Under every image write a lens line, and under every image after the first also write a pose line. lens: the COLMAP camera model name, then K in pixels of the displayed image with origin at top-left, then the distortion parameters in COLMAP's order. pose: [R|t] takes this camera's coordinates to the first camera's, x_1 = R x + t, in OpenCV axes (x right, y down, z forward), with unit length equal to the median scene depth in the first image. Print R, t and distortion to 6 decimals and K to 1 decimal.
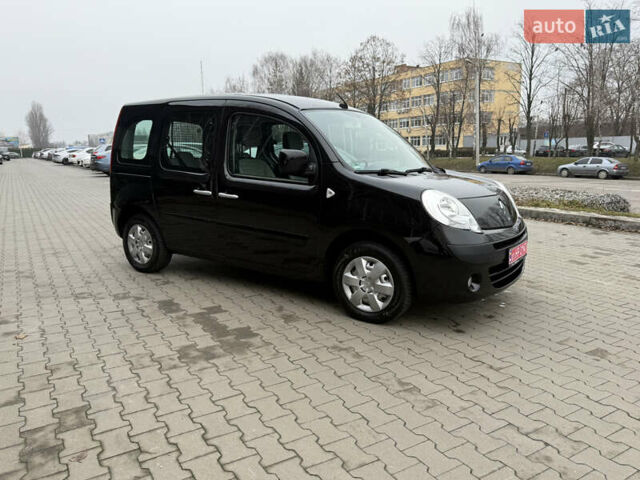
lens RADIAL K [[492.3, 0, 316.0], [0, 492.3, 237.1], [0, 0, 1]] dist [0.072567, -0.103020]
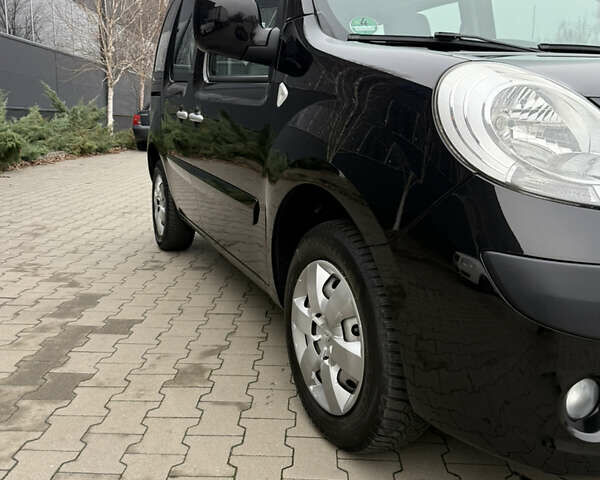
lens RADIAL K [[619.0, 0, 296.6], [0, 619.0, 239.7], [0, 0, 1]] dist [0.037544, 0.000000]
pose [[0.844722, 0.116376, -0.522400, 0.316018], [-0.109971, 0.992987, 0.043387, 0.005673], [0.523786, 0.020799, 0.851596, 0.575972]]
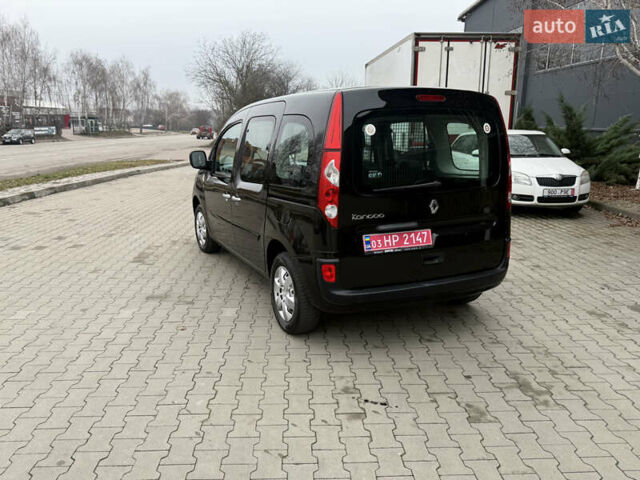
lens RADIAL K [[492.3, 0, 316.4], [0, 492.3, 240.0], [0, 0, 1]] dist [0.072567, -0.103020]
pose [[-0.877492, -0.106769, 0.467556, -0.743459], [0.080701, 0.928131, 0.363402, -0.507516], [-0.472753, 0.356614, -0.805811, 2.517660]]
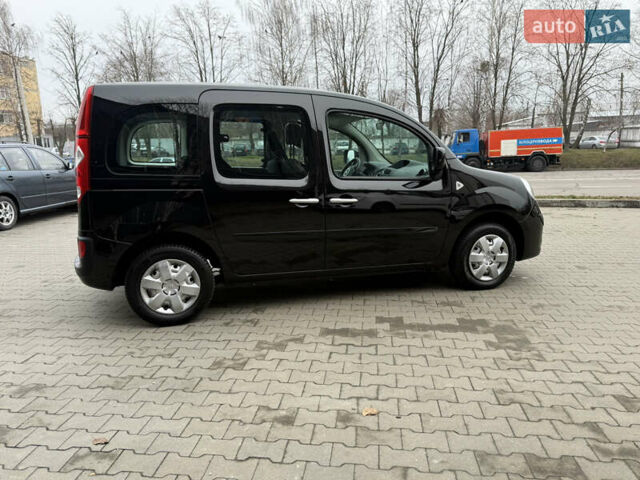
lens RADIAL K [[492.3, 0, 314.6], [0, 492.3, 240.0], [0, 0, 1]] dist [0.072567, -0.103020]
pose [[0.612104, -0.153293, 0.775777, -1.076085], [0.152641, 0.985485, 0.074294, -0.101260], [-0.775905, 0.072940, 0.626619, 0.553419]]
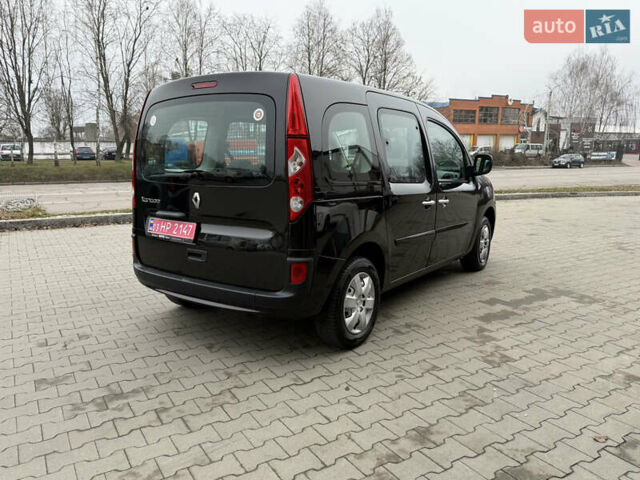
lens RADIAL K [[492.3, 0, 316.0], [0, 492.3, 239.8], [0, 0, 1]] dist [0.072567, -0.103020]
pose [[-0.007485, -0.169888, 0.985435, -1.365299], [0.171602, 0.970626, 0.168638, -0.257498], [-0.985138, 0.170365, 0.021888, 1.444811]]
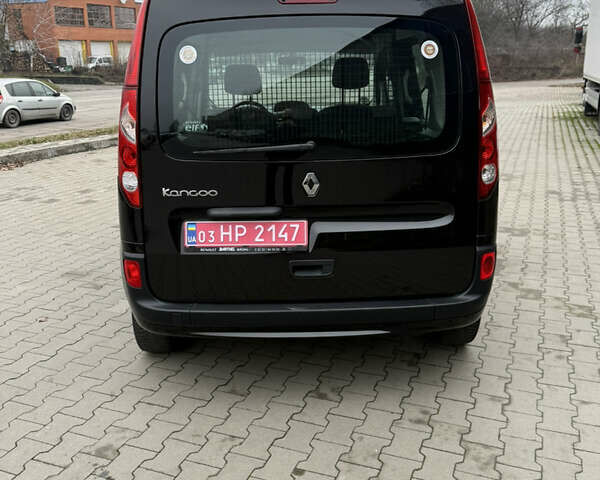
lens RADIAL K [[619.0, 0, 296.0], [0, 619.0, 241.0], [0, 0, 1]] dist [0.037544, 0.000000]
pose [[-0.608733, -0.210298, 0.764996, -1.032687], [0.149460, 0.916569, 0.370896, -0.415904], [-0.779170, 0.340113, -0.526515, 2.056595]]
